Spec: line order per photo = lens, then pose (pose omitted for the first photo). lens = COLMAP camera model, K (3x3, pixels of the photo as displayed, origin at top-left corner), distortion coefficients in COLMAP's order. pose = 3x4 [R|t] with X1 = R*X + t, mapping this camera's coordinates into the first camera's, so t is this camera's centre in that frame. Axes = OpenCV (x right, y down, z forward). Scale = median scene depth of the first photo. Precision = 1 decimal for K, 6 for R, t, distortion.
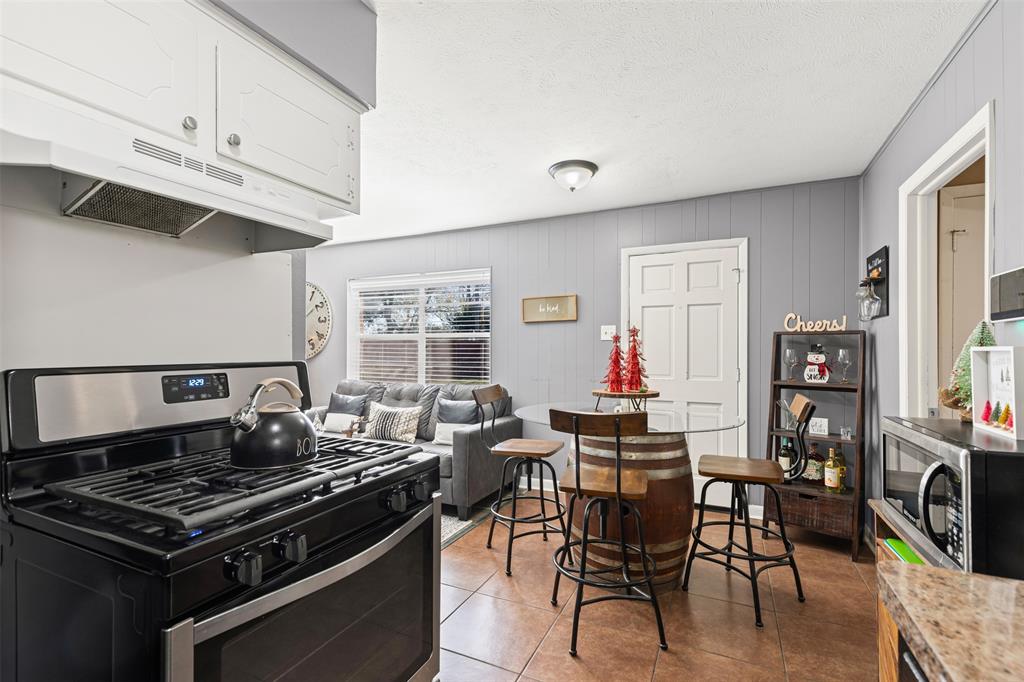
lens RADIAL K [[464.3, 0, 512.3], [0, 464.3, 348.9], [0, 0, 1]] dist [0.007014, -0.000418]
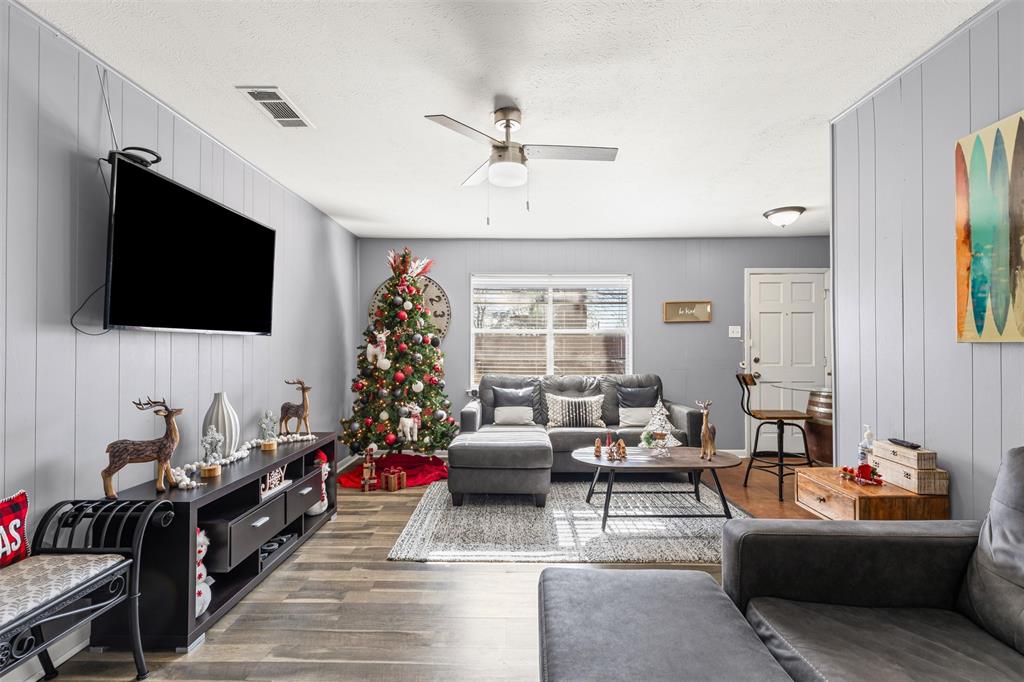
lens RADIAL K [[464.3, 0, 515.7], [0, 464.3, 341.6], [0, 0, 1]] dist [0.007014, -0.000418]
pose [[0.910928, 0.001562, 0.412563, -1.147882], [0.000566, 0.999987, -0.005036, 0.000022], [-0.412566, 0.004821, 0.910915, 0.085713]]
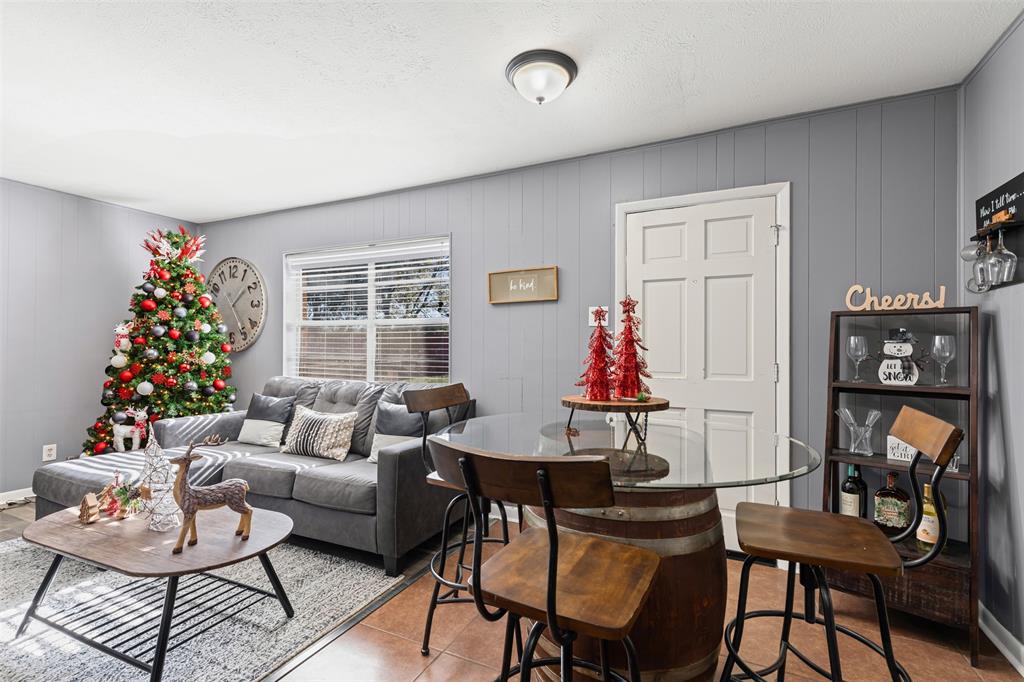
lens RADIAL K [[464.3, 0, 511.9], [0, 464.3, 342.1], [0, 0, 1]] dist [0.007014, -0.000418]
pose [[0.999974, 0.002602, -0.006794, 0.090510], [-0.002641, 0.999980, -0.005687, 0.015088], [0.006779, 0.005705, 0.999961, 0.309055]]
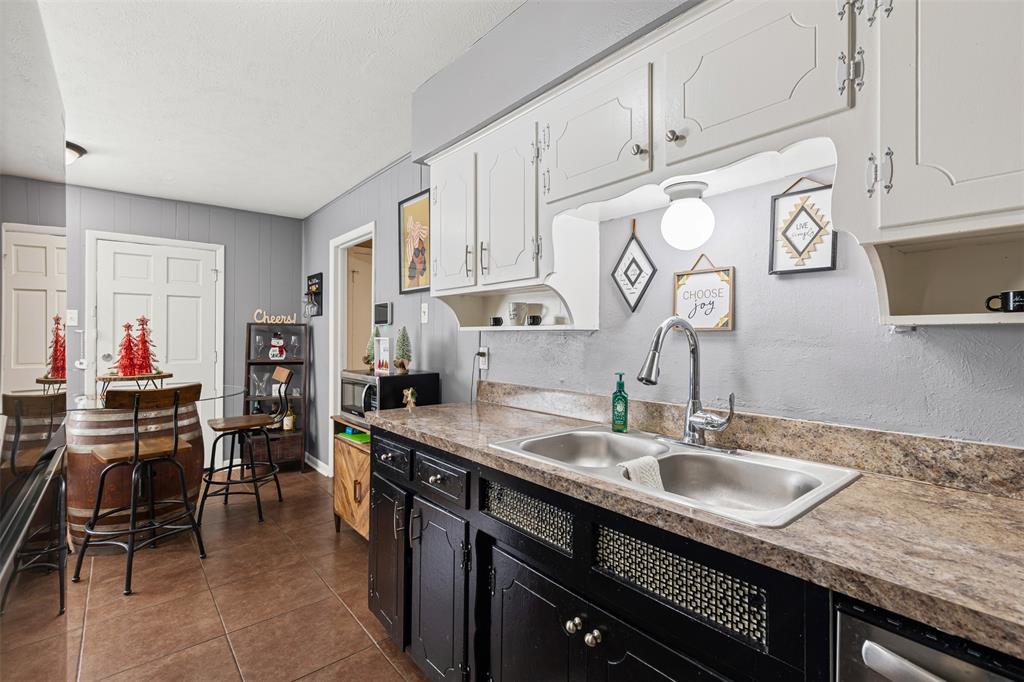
lens RADIAL K [[464.3, 0, 511.3], [0, 464.3, 333.2], [0, 0, 1]] dist [0.007014, -0.000418]
pose [[0.417857, 0.004454, 0.908502, -0.333021], [-0.007009, 0.999974, -0.001679, -0.010435], [-0.908486, -0.005666, 0.417877, -0.236747]]
